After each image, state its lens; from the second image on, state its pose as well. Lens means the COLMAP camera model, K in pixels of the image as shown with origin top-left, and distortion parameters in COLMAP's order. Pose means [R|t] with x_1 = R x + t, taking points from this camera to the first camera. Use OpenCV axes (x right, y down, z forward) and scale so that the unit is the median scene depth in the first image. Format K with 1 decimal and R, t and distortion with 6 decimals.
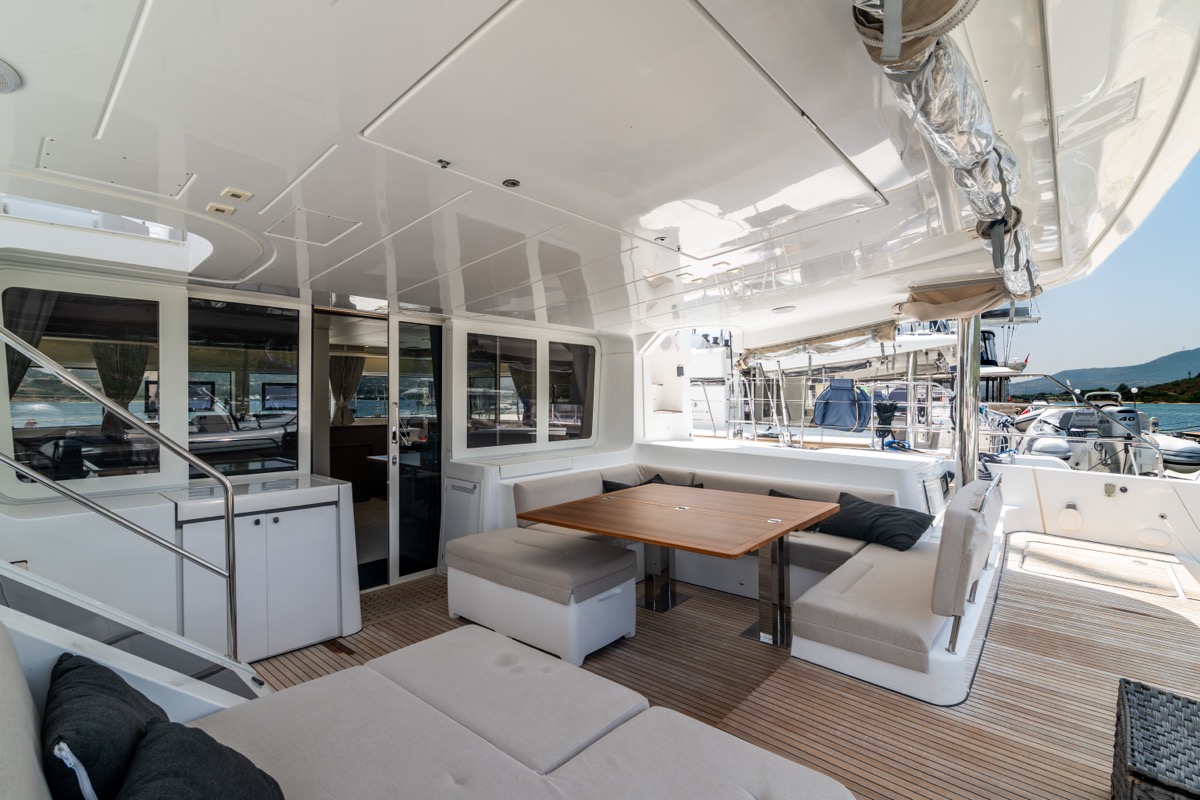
lens RADIAL K [[562.0, 0, 600.0], [0, 562.0, 400.0], [0, 0, 1]] dist [-0.001979, -0.000073]
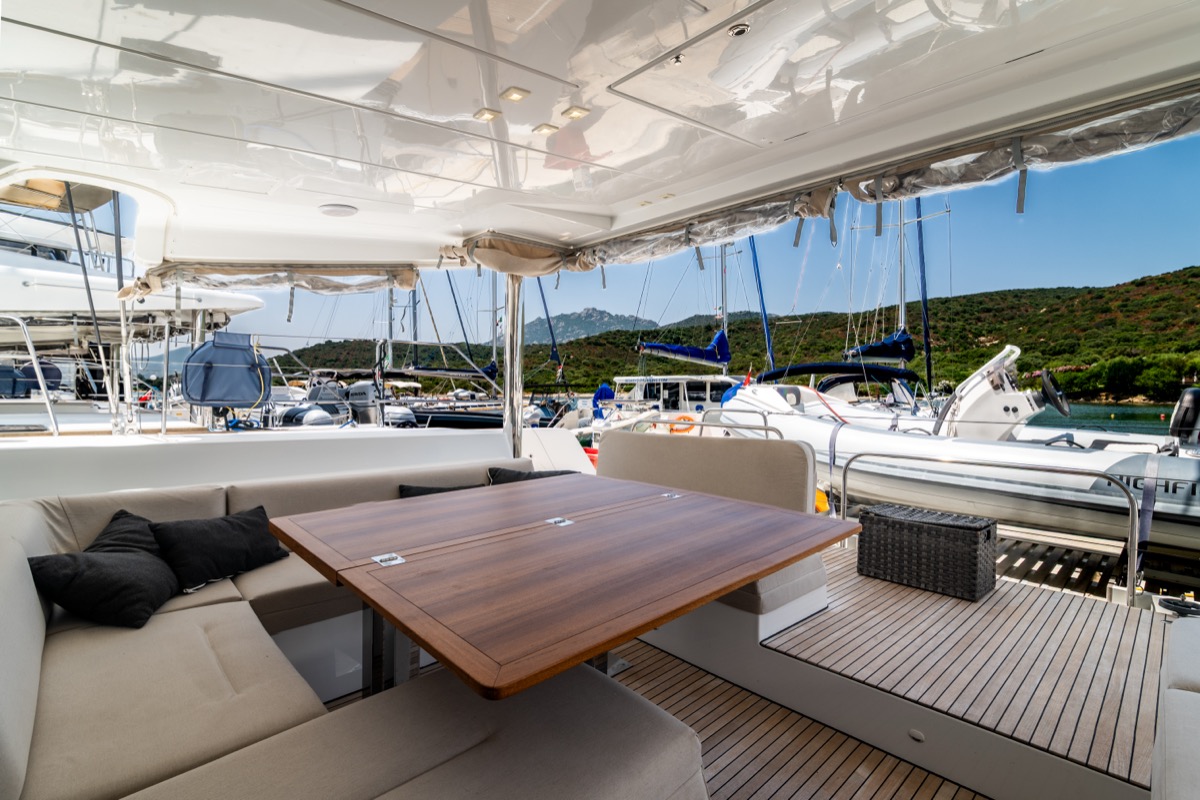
lens RADIAL K [[557.4, 0, 600.0], [0, 557.4, 400.0], [0, 0, 1]] dist [-0.016878, 0.000455]
pose [[0.108634, -0.022781, 0.993821, -0.255638], [0.002641, 0.999740, 0.022628, 0.039242], [-0.994078, 0.000166, 0.108666, 0.589669]]
